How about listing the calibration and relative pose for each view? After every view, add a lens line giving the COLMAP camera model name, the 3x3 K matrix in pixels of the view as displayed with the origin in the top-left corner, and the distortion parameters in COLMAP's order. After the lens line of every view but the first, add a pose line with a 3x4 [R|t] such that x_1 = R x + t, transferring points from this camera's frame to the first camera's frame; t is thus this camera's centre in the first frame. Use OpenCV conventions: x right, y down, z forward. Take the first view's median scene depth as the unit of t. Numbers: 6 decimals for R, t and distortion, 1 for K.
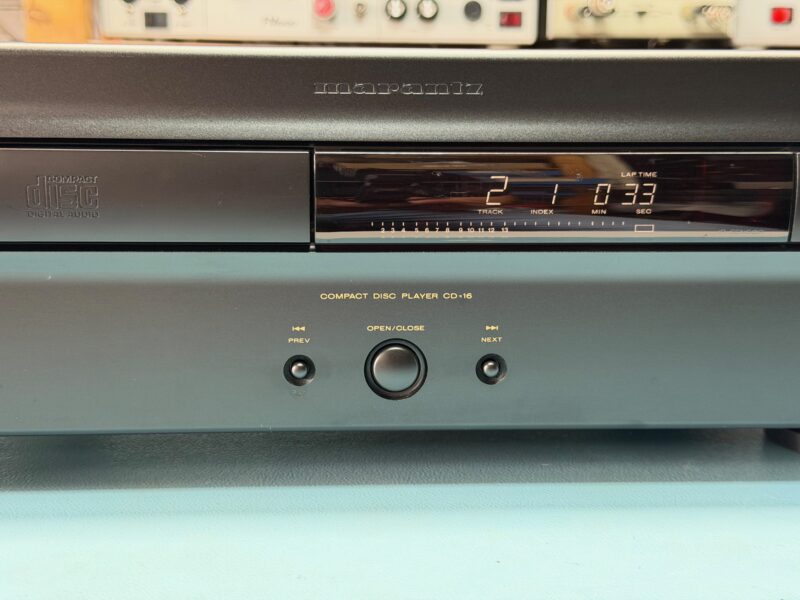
lens RADIAL K [[1152.1, 0, 398.9], [0, 1152.1, 305.8], [0, 0, 1]] dist [0.115266, 0.000000]
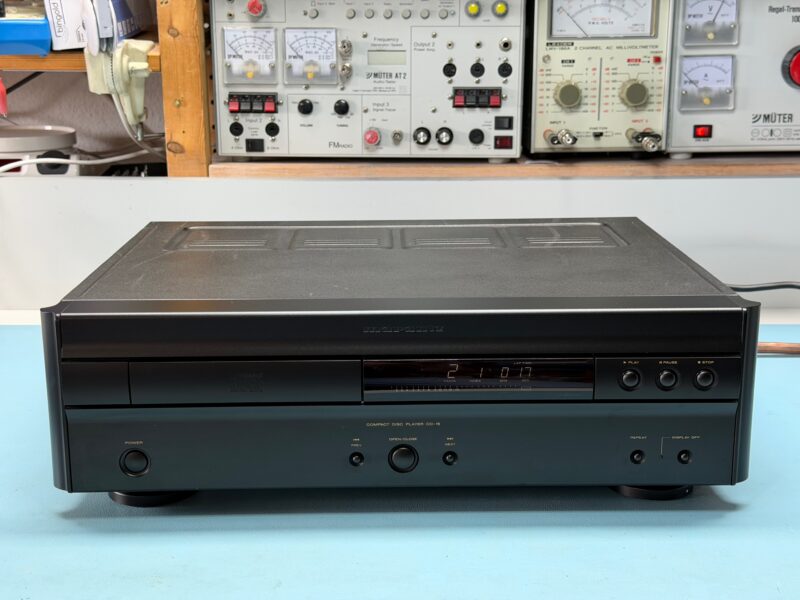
lens RADIAL K [[1152.1, 0, 401.4], [0, 1152.1, 299.3], [0, 0, 1]] dist [0.115266, 0.000000]
pose [[0.999010, -0.001018, -0.044477, 0.084466], [0.003714, 0.998157, 0.060566, -0.347372], [0.044333, -0.060671, 0.997173, -1.017977]]
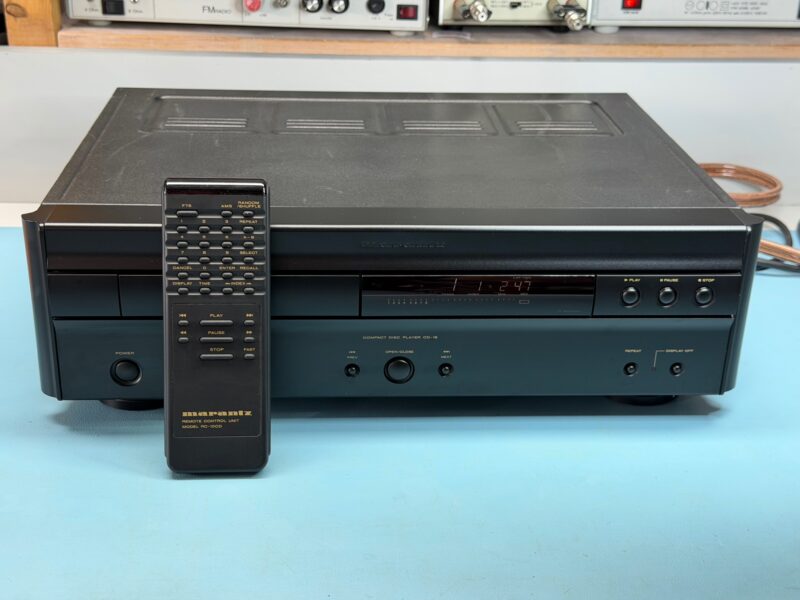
lens RADIAL K [[1152.1, 0, 405.7], [0, 1152.1, 305.2], [0, 0, 1]] dist [0.115266, 0.000000]
pose [[0.999739, 0.016883, 0.015372, -0.023974], [-0.020101, 0.970115, 0.241811, -0.542731], [-0.010830, -0.242057, 0.970202, -0.940170]]
